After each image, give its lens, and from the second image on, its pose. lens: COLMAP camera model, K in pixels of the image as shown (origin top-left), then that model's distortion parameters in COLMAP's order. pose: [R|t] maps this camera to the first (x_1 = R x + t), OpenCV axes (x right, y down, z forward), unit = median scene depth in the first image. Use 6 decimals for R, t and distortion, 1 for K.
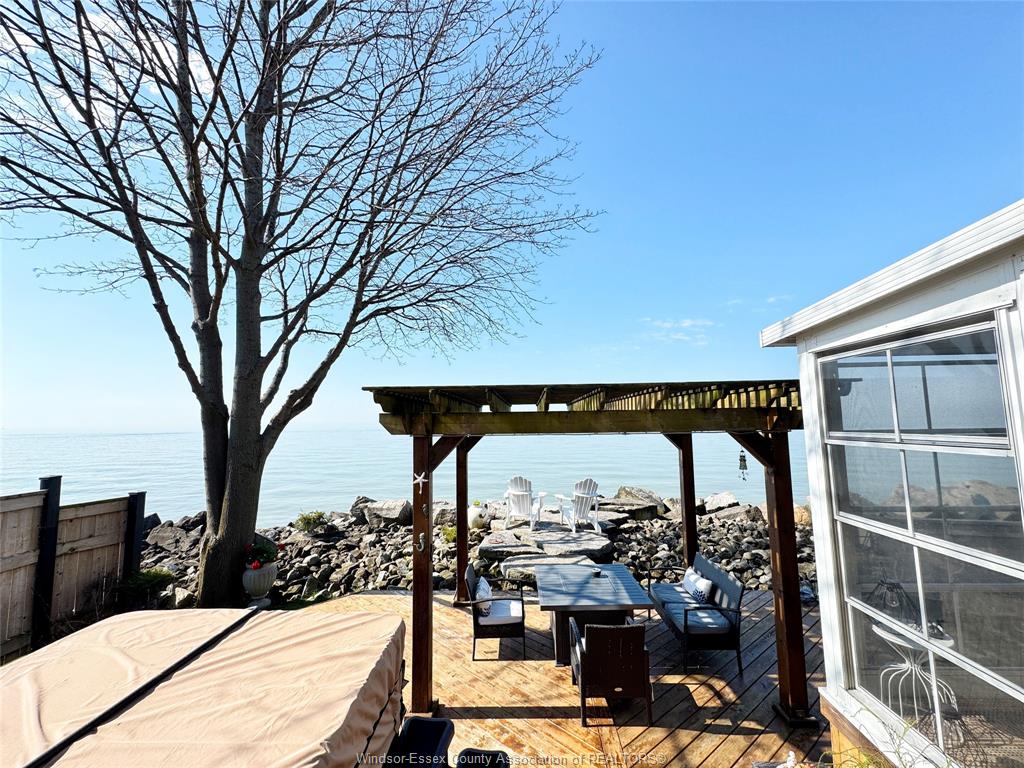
lens RADIAL K [[410.1, 0, 506.0], [0, 410.1, 381.4], [0, 0, 1]] dist [-0.007050, 0.001448]
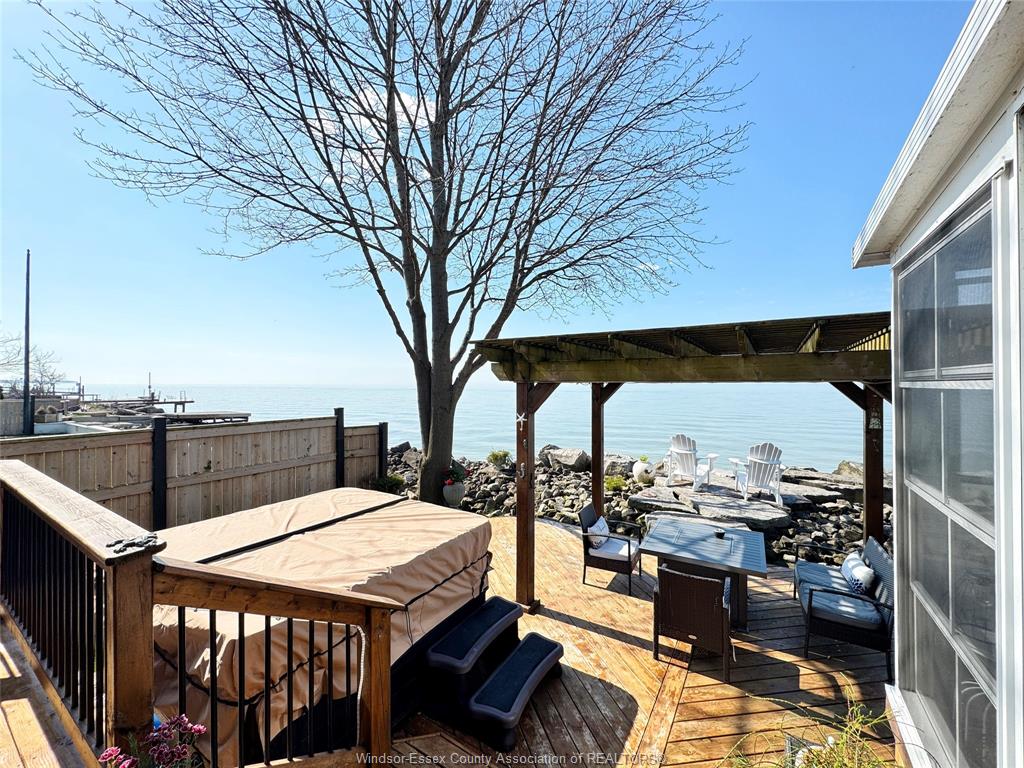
lens RADIAL K [[410.1, 0, 509.1], [0, 410.1, 383.9], [0, 0, 1]] dist [-0.007050, 0.001448]
pose [[0.860650, 0.014697, -0.508985, 0.205176], [0.035370, 0.995443, 0.088553, 0.019653], [0.507968, -0.094216, 0.856208, -0.010048]]
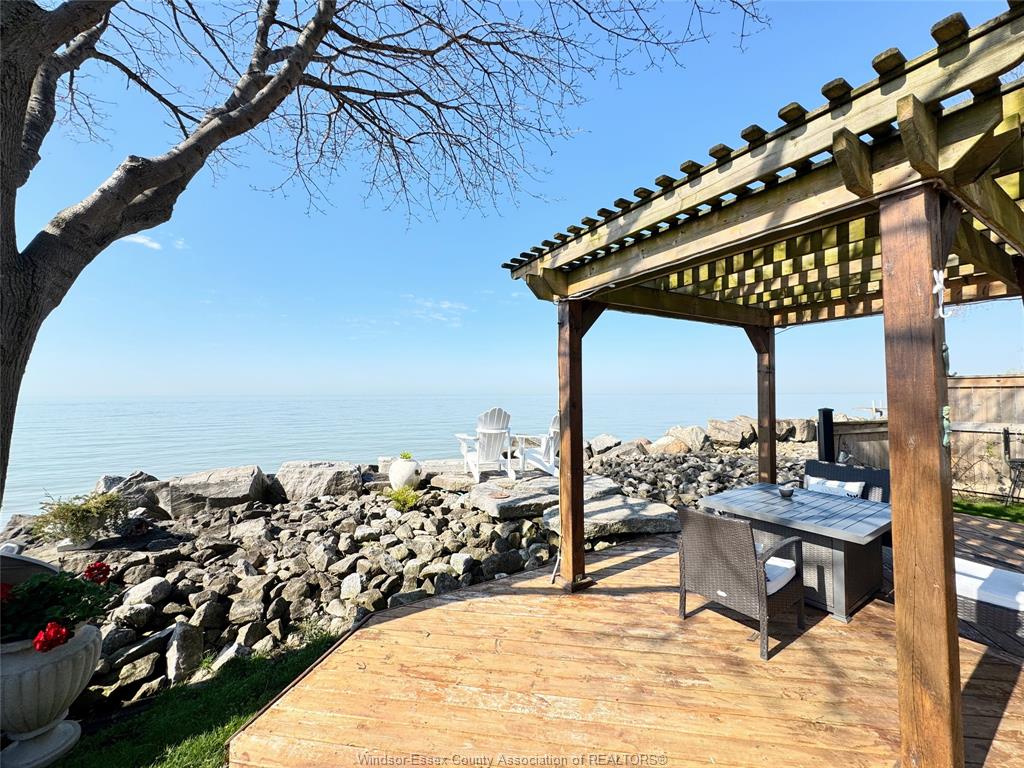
lens RADIAL K [[410.1, 0, 511.1], [0, 410.1, 381.4], [0, 0, 1]] dist [-0.007050, 0.001448]
pose [[0.822929, 0.028299, 0.567439, -0.445970], [-0.059610, 0.997547, 0.036701, 0.193676], [-0.565008, -0.064027, 0.822597, 0.486613]]
